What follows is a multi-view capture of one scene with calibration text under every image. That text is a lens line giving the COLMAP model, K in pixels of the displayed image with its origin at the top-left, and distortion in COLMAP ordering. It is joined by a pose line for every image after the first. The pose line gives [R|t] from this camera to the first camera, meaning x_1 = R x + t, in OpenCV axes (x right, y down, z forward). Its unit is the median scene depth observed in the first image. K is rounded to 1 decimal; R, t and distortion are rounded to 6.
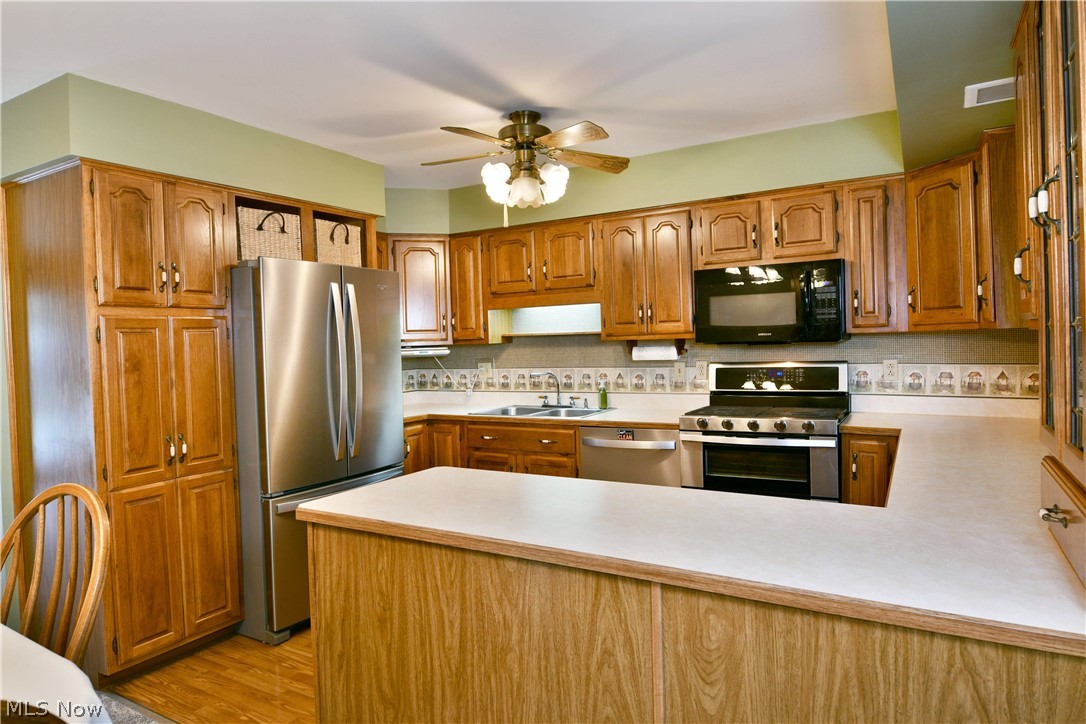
lens RADIAL K [[662.6, 0, 547.7], [0, 662.6, 365.3], [0, 0, 1]] dist [-0.010229, -0.008571]
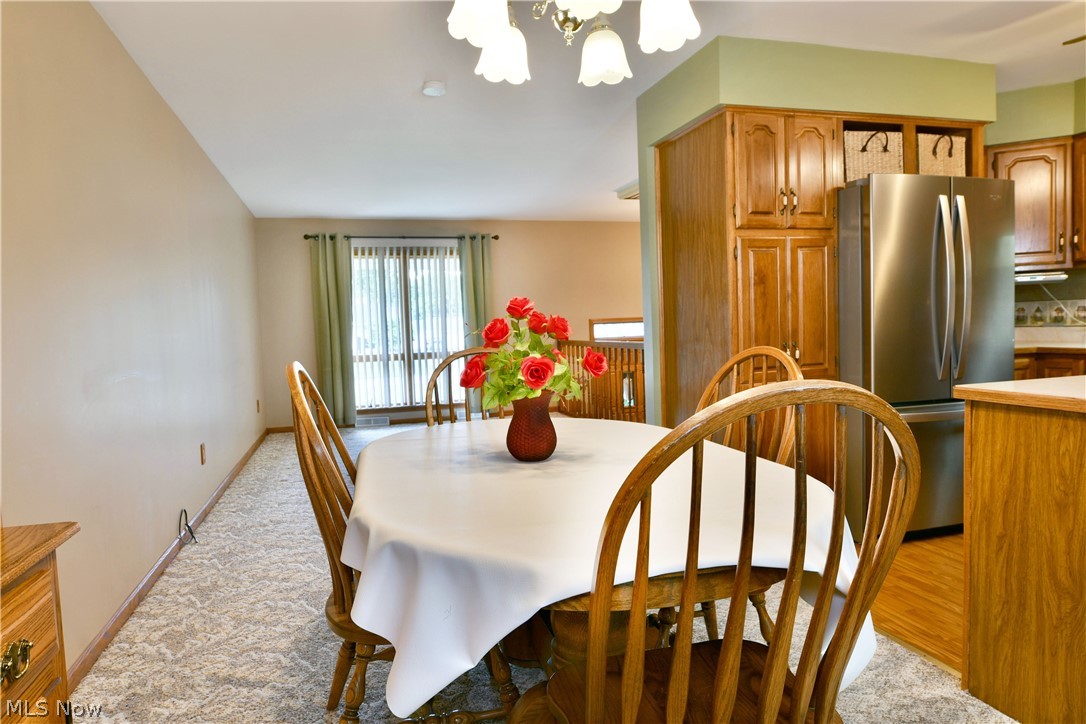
lens RADIAL K [[662.6, 0, 545.2], [0, 662.6, 357.8], [0, 0, 1]] dist [-0.010229, -0.008571]
pose [[0.723791, 0.043012, -0.688677, -0.087977], [-0.009093, 0.998563, 0.052810, 0.078056], [0.689959, -0.031961, 0.723142, -0.110347]]
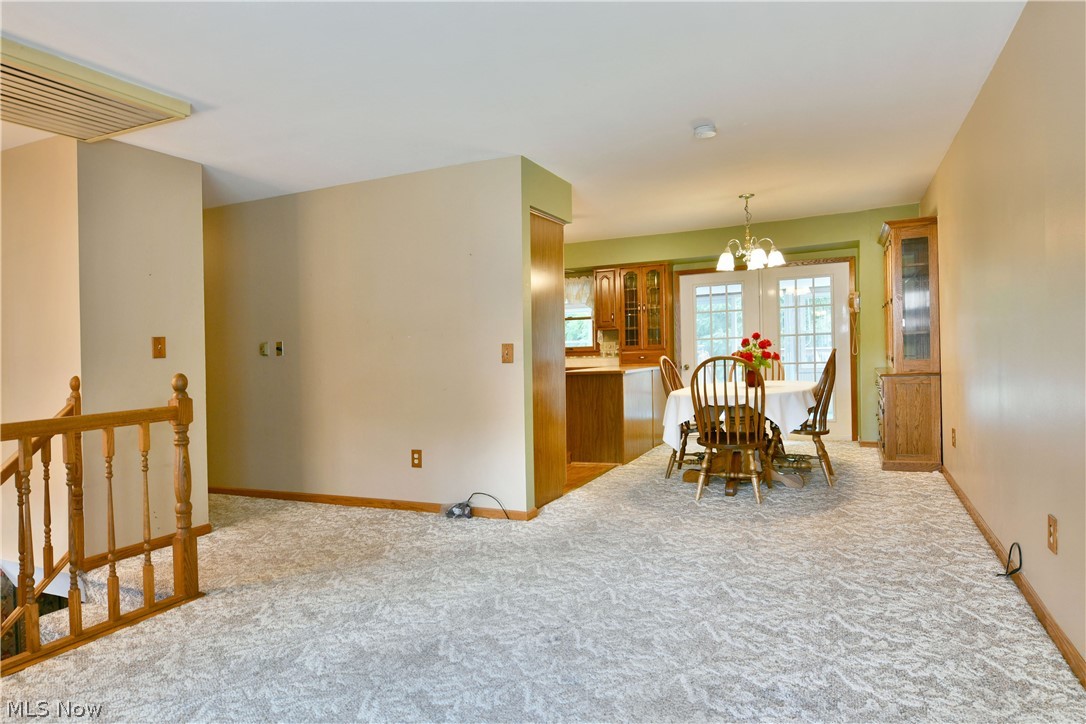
lens RADIAL K [[662.6, 0, 525.4], [0, 662.6, 386.1], [0, 0, 1]] dist [-0.010229, -0.008571]
pose [[-0.057746, -0.015944, 0.998204, -2.223213], [0.069658, 0.997371, 0.019960, 0.121000], [-0.995898, 0.070685, -0.056483, 1.013632]]
